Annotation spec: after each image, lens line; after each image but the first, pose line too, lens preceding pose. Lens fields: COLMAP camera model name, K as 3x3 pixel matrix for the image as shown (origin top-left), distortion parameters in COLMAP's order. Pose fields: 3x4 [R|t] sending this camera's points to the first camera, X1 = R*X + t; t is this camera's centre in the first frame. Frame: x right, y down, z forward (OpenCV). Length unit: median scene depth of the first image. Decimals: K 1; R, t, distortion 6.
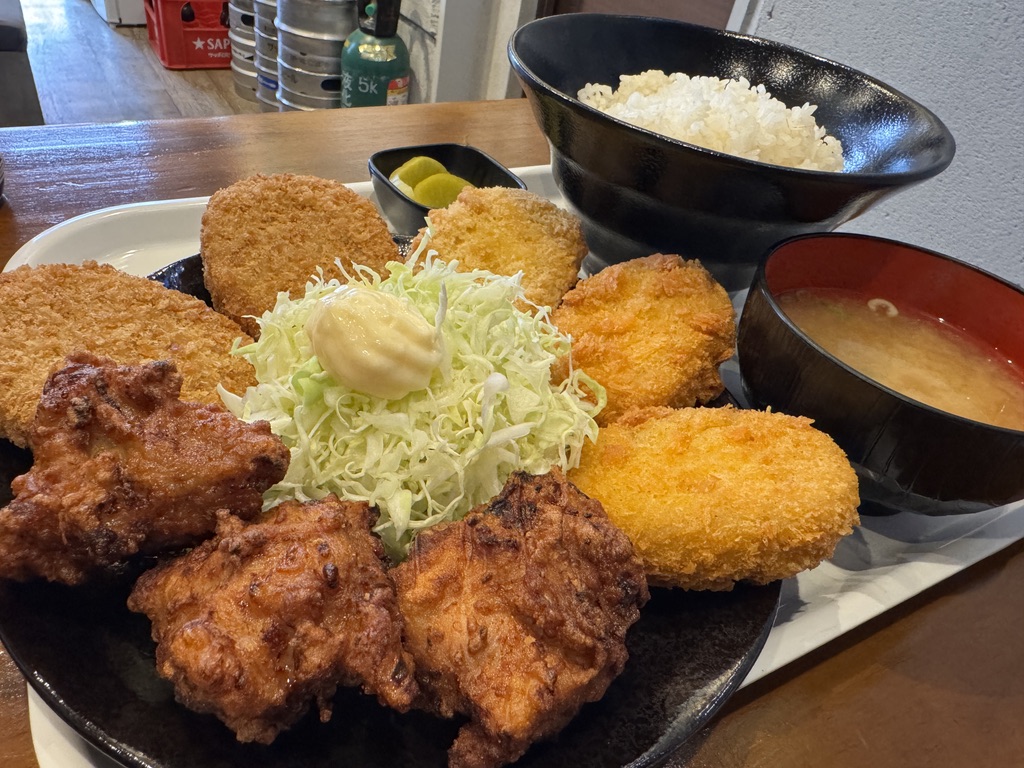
lens RADIAL K [[725.0, 0, 506.2], [0, 725.0, 386.1], [0, 0, 1]] dist [0.013484, -0.006543]
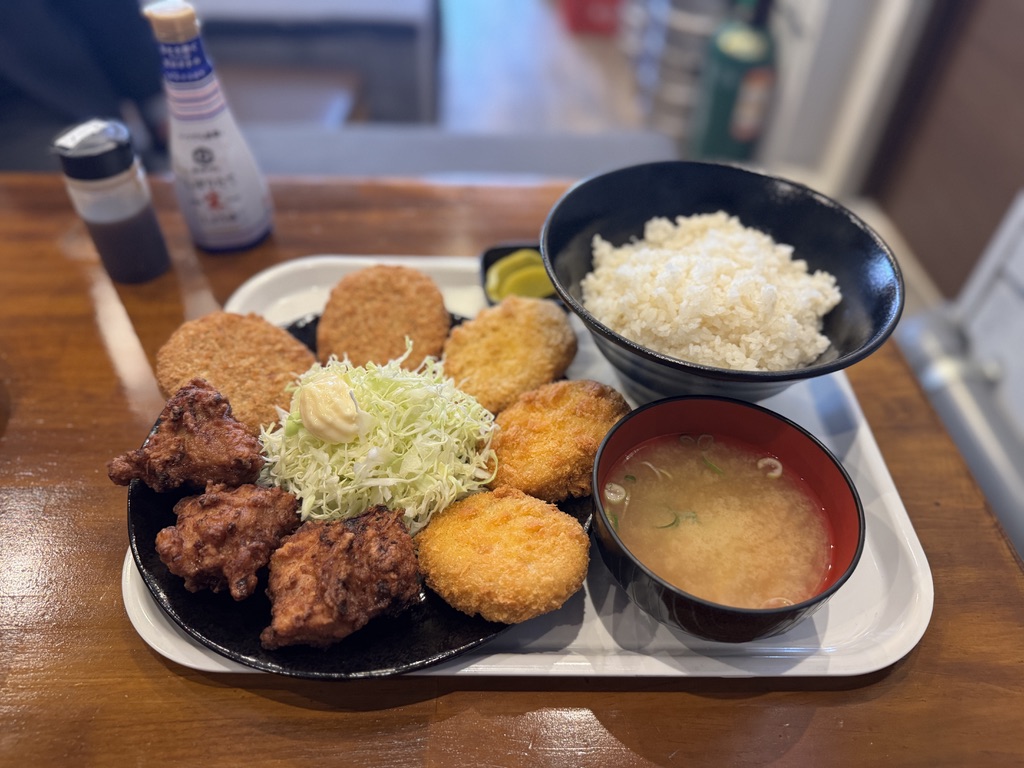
lens RADIAL K [[725.0, 0, 519.0], [0, 725.0, 384.7], [0, 0, 1]] dist [0.013484, -0.006543]
pose [[0.894648, 0.248148, -0.371520, 0.925419], [-0.238258, 0.968446, 0.073107, -0.382099], [0.377939, 0.023113, 0.925542, -0.490624]]
